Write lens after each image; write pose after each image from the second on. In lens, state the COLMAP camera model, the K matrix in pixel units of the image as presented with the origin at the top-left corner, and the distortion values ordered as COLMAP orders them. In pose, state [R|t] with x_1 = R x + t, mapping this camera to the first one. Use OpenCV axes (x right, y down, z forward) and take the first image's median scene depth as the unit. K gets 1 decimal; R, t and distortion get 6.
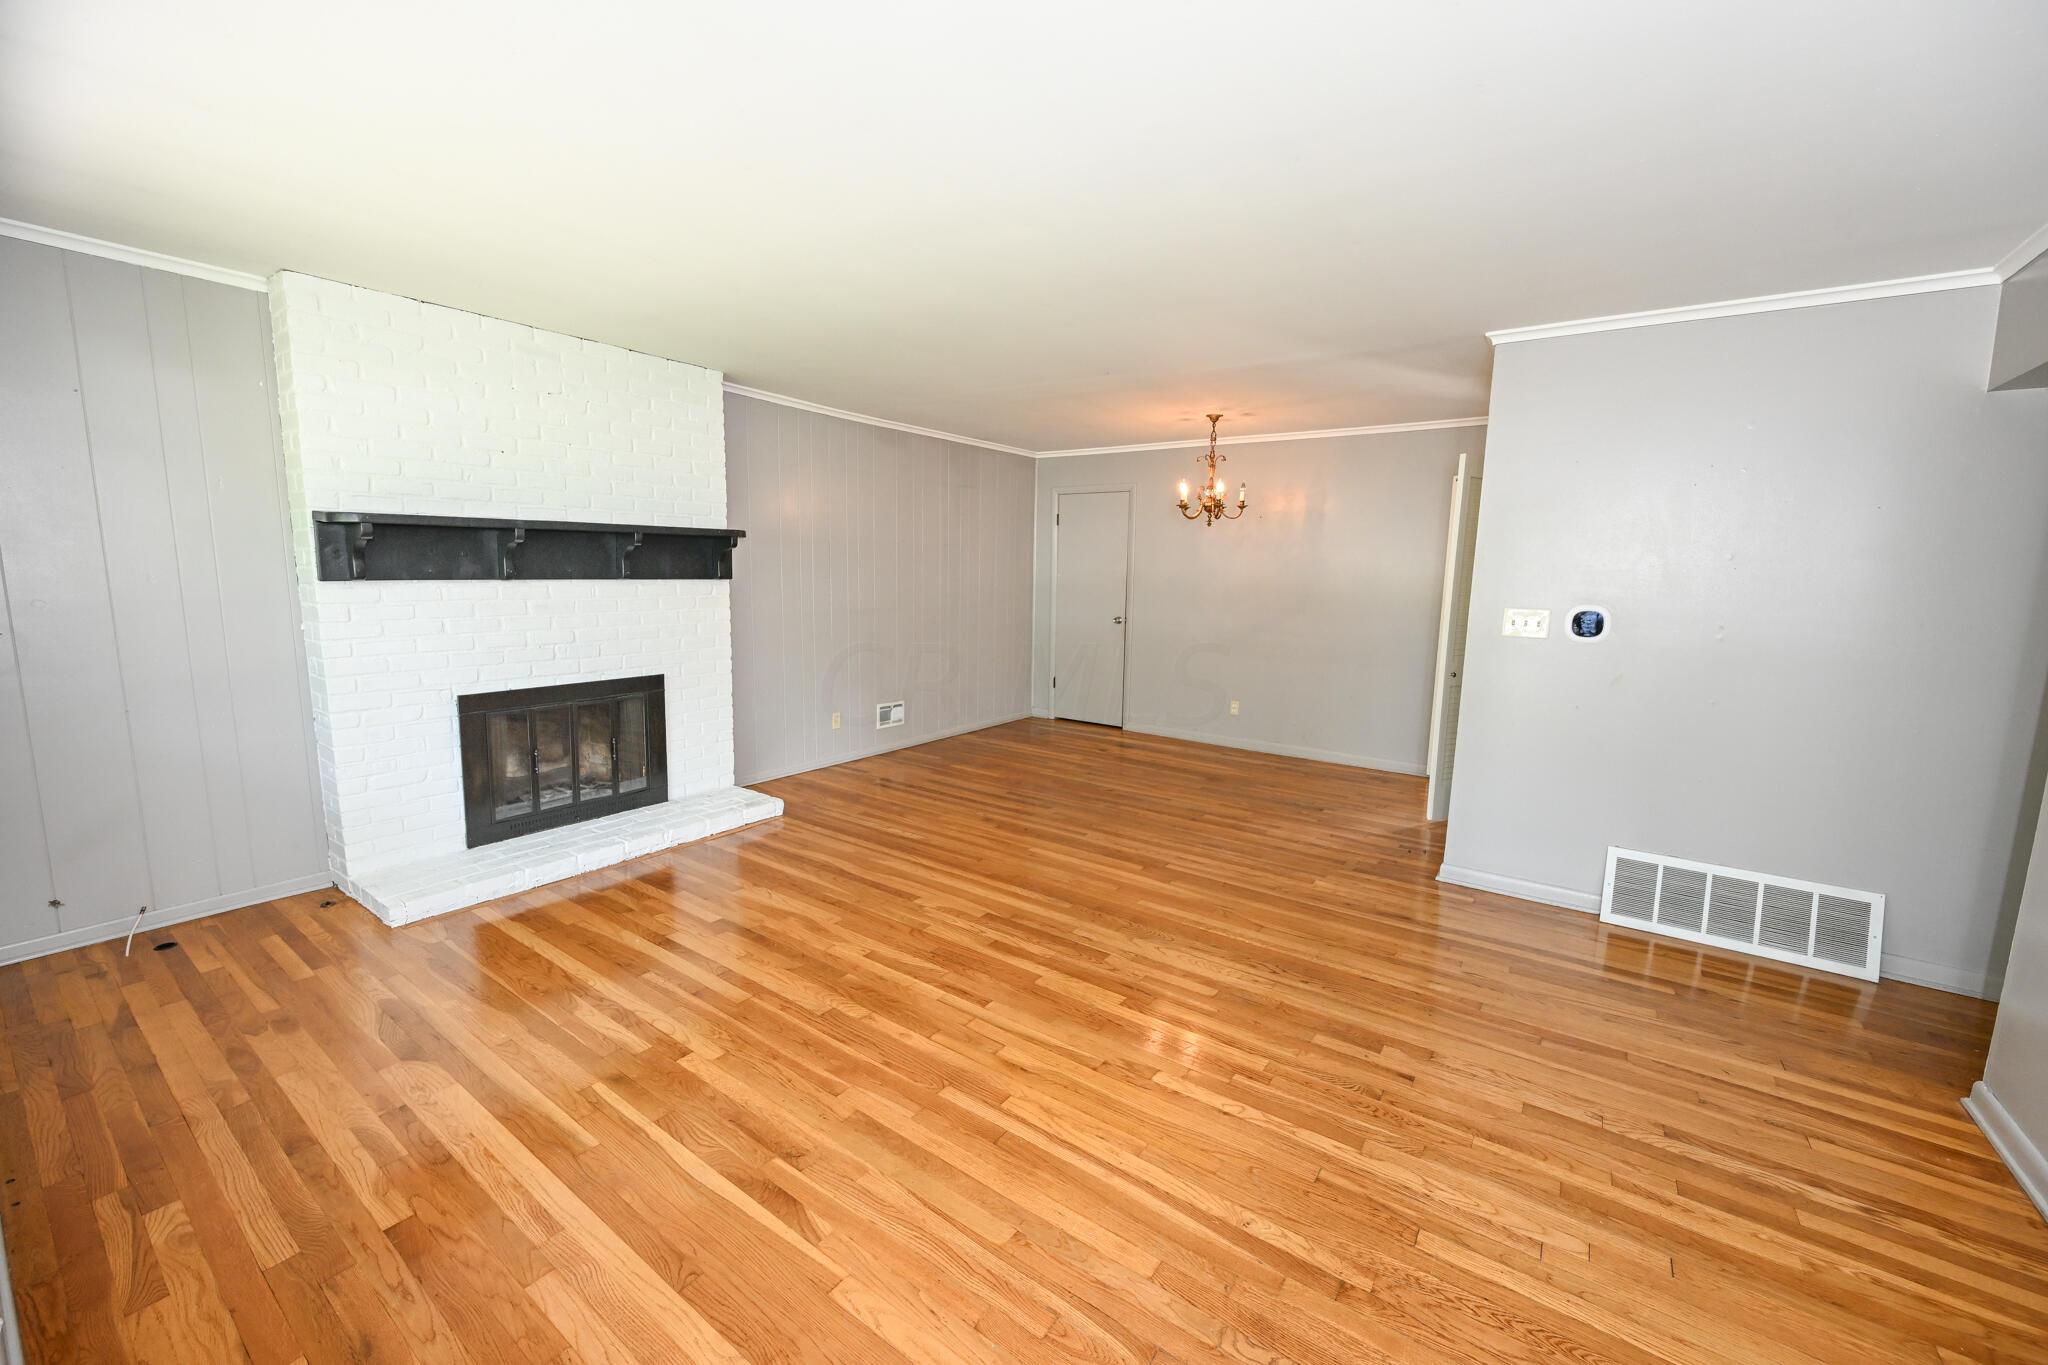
lens RADIAL K [[797.2, 0, 1020.5], [0, 797.2, 682.4], [0, 0, 1]] dist [-0.001720, -0.000048]
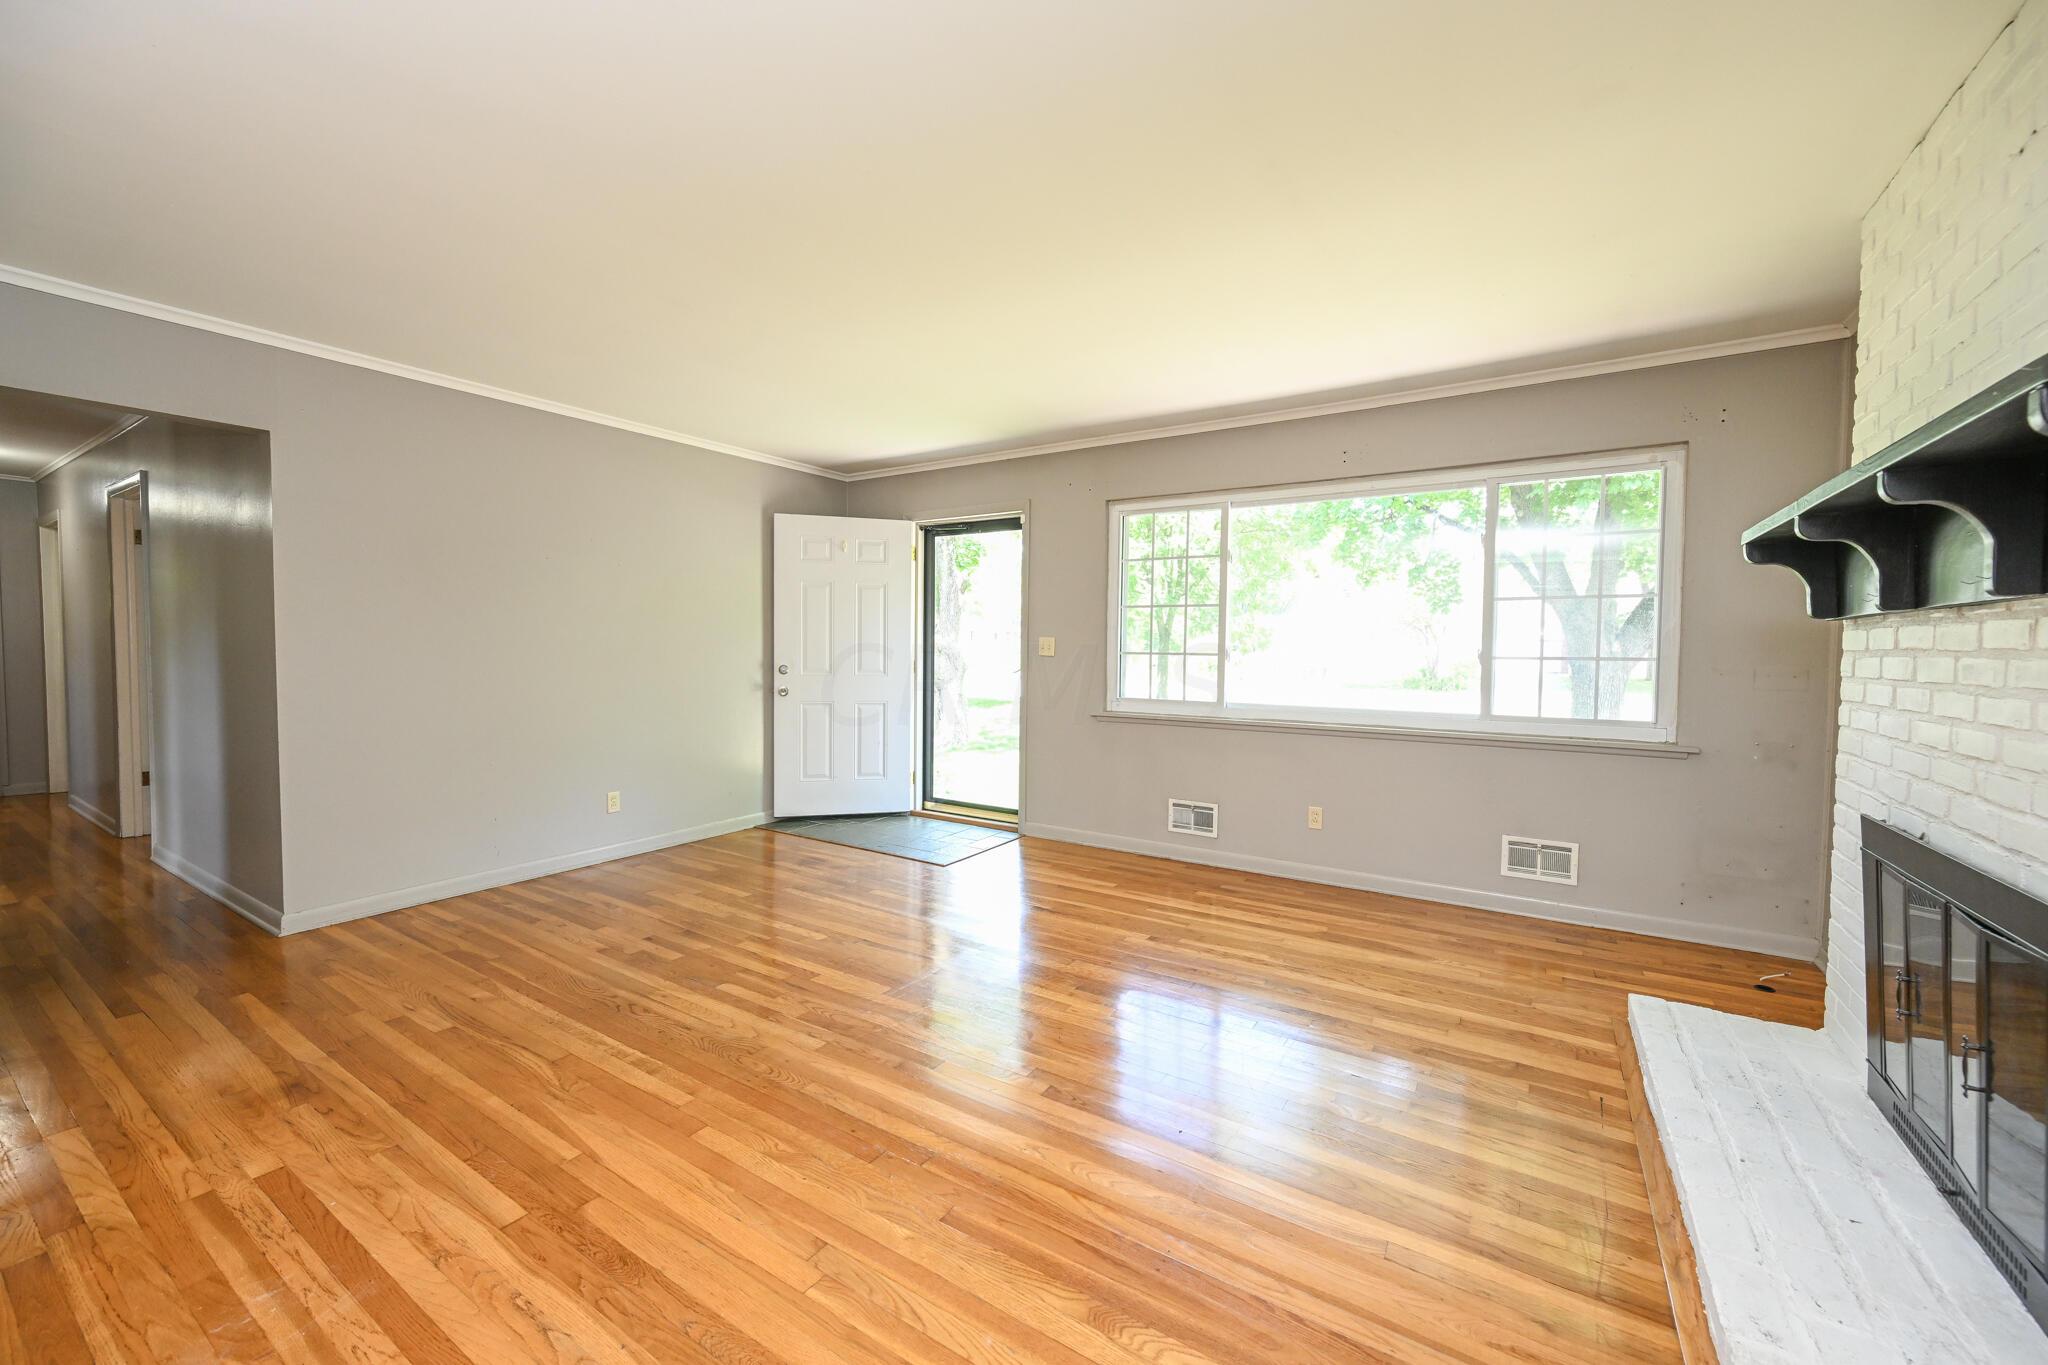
lens RADIAL K [[795.2, 0, 1019.9], [0, 795.2, 678.0], [0, 0, 1]] dist [-0.001678, -0.000309]
pose [[-0.998545, -0.025123, -0.047721, -0.053926], [-0.033379, 0.982919, 0.180985, -0.127871], [0.042359, 0.182315, -0.982327, 1.186956]]
